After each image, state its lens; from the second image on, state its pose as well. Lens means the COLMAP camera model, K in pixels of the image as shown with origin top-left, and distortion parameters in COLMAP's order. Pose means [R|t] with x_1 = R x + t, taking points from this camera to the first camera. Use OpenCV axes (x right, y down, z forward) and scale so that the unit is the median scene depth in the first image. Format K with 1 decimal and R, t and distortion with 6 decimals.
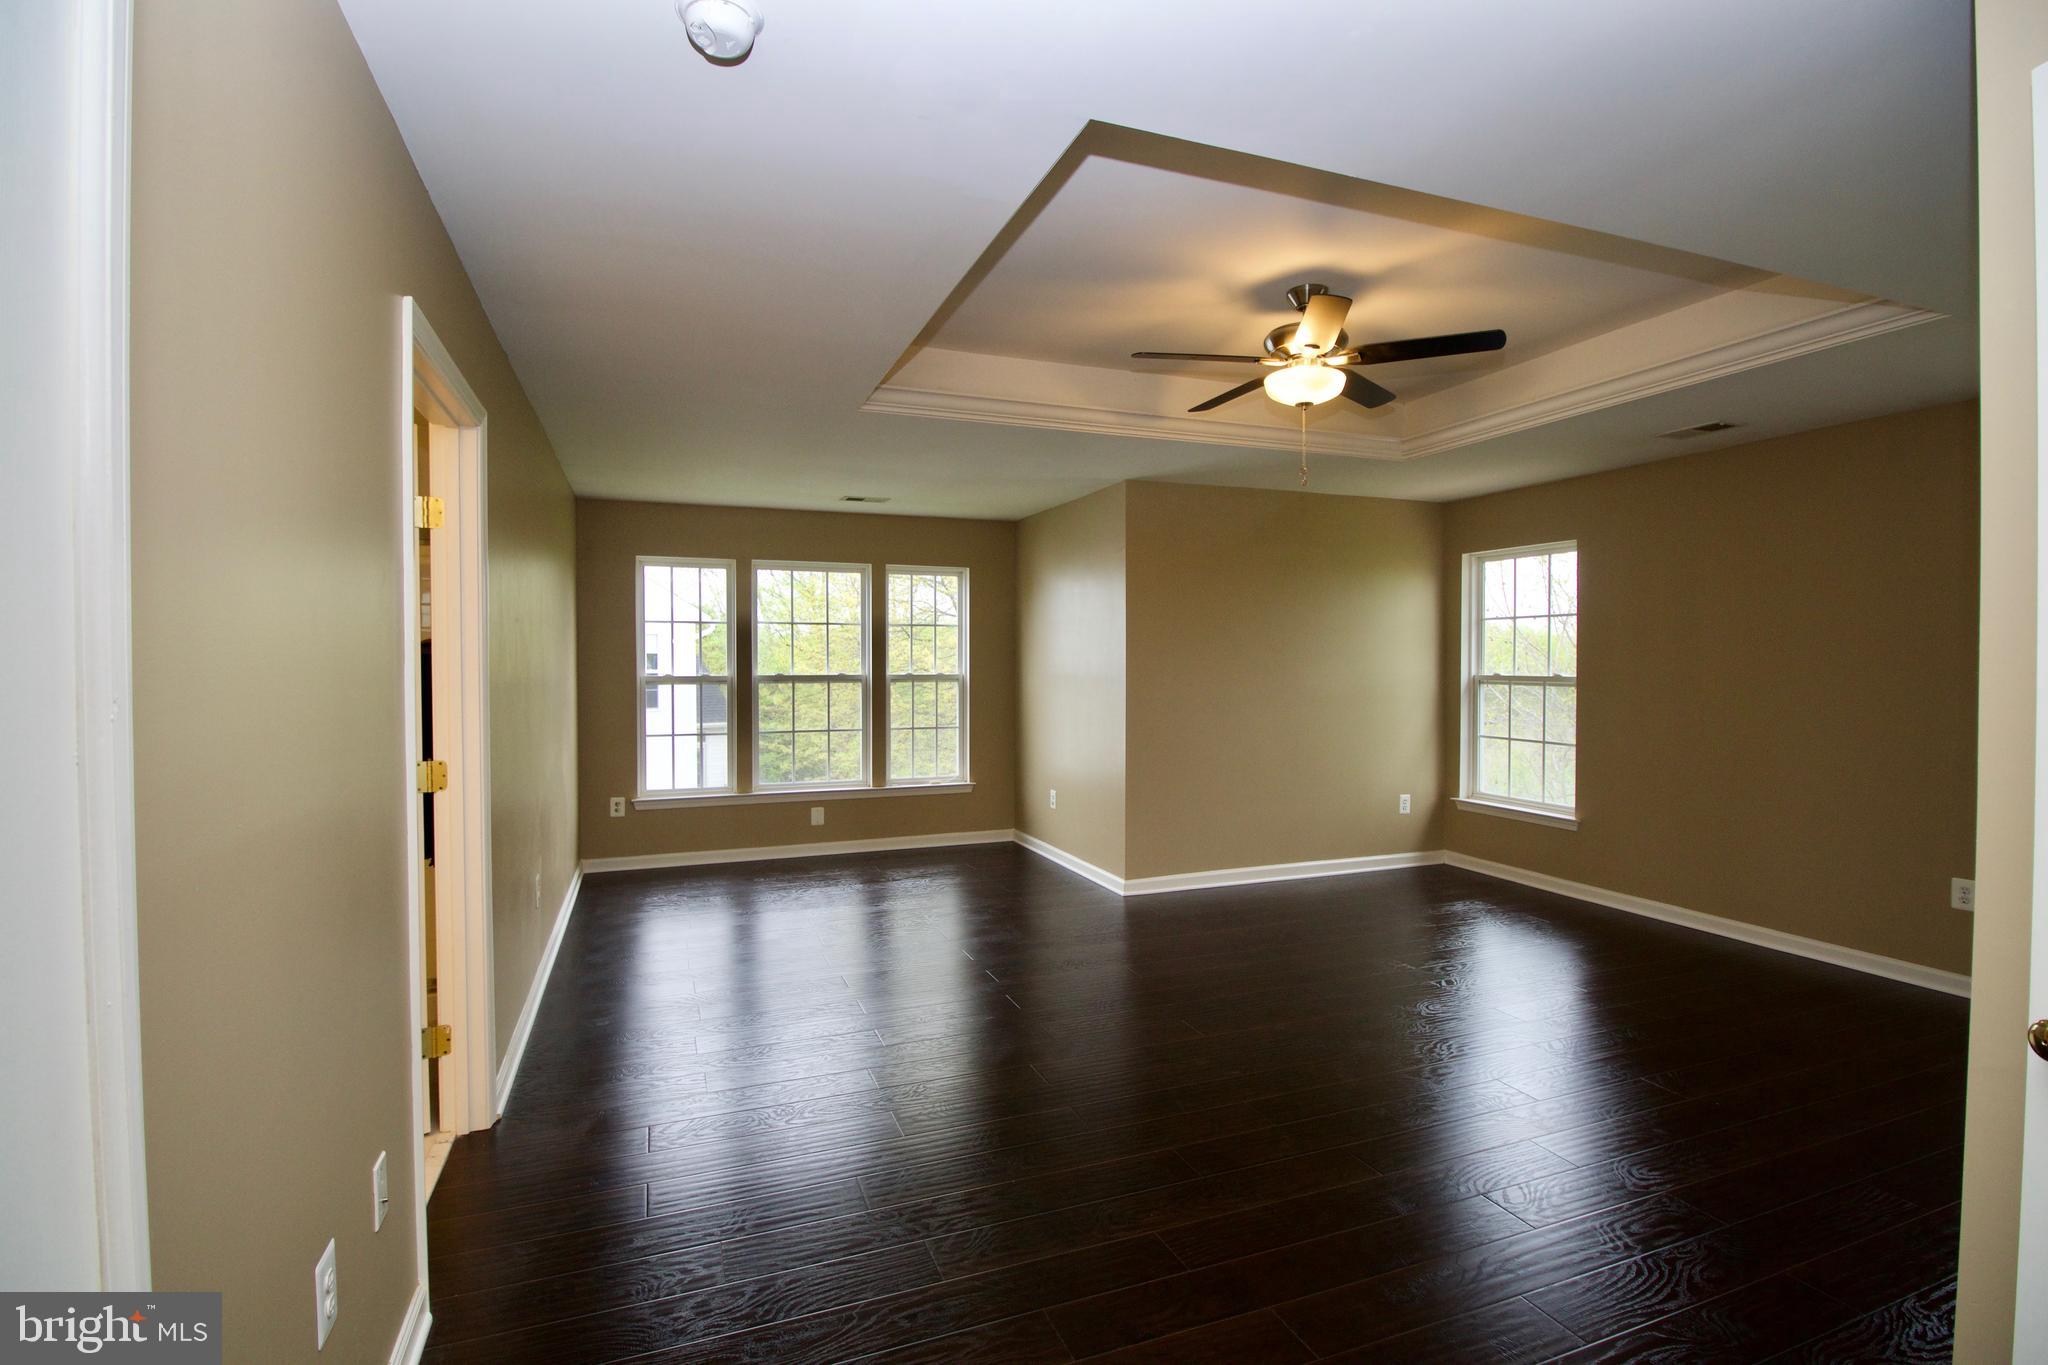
lens RADIAL K [[969.1, 0, 1023.9], [0, 969.1, 674.3], [0, 0, 1]] dist [-0.003859, -0.011398]
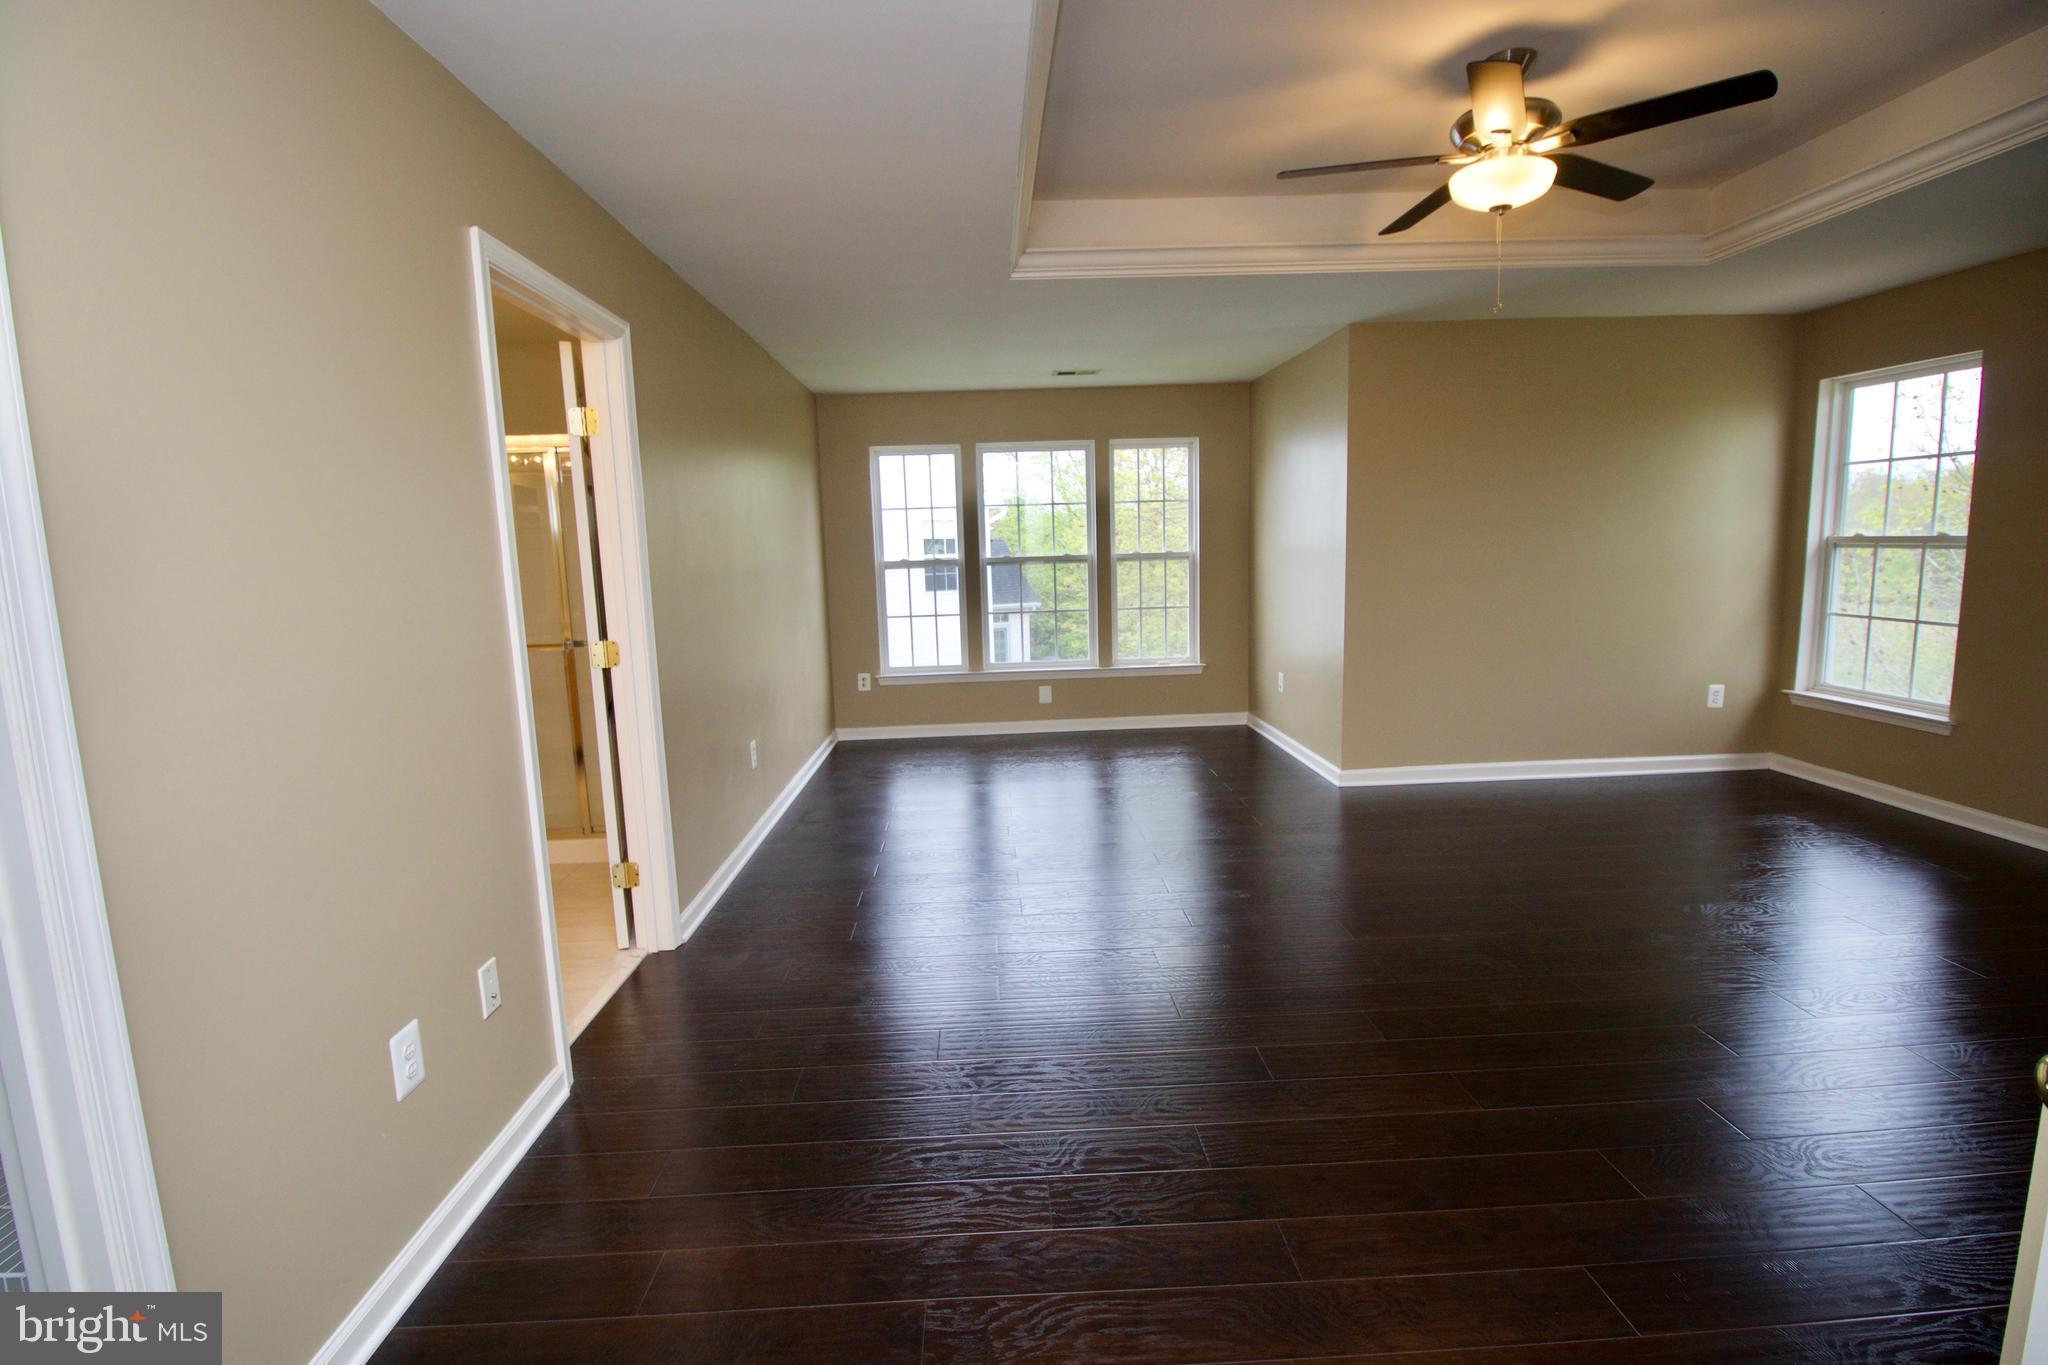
lens RADIAL K [[969.1, 0, 1030.2], [0, 969.1, 686.5], [0, 0, 1]] dist [-0.003859, -0.011398]
pose [[0.942592, 0.020128, -0.333340, 0.121945], [0.025960, 0.990745, 0.133232, 0.000697], [0.332937, -0.134237, 0.933345, 0.036530]]
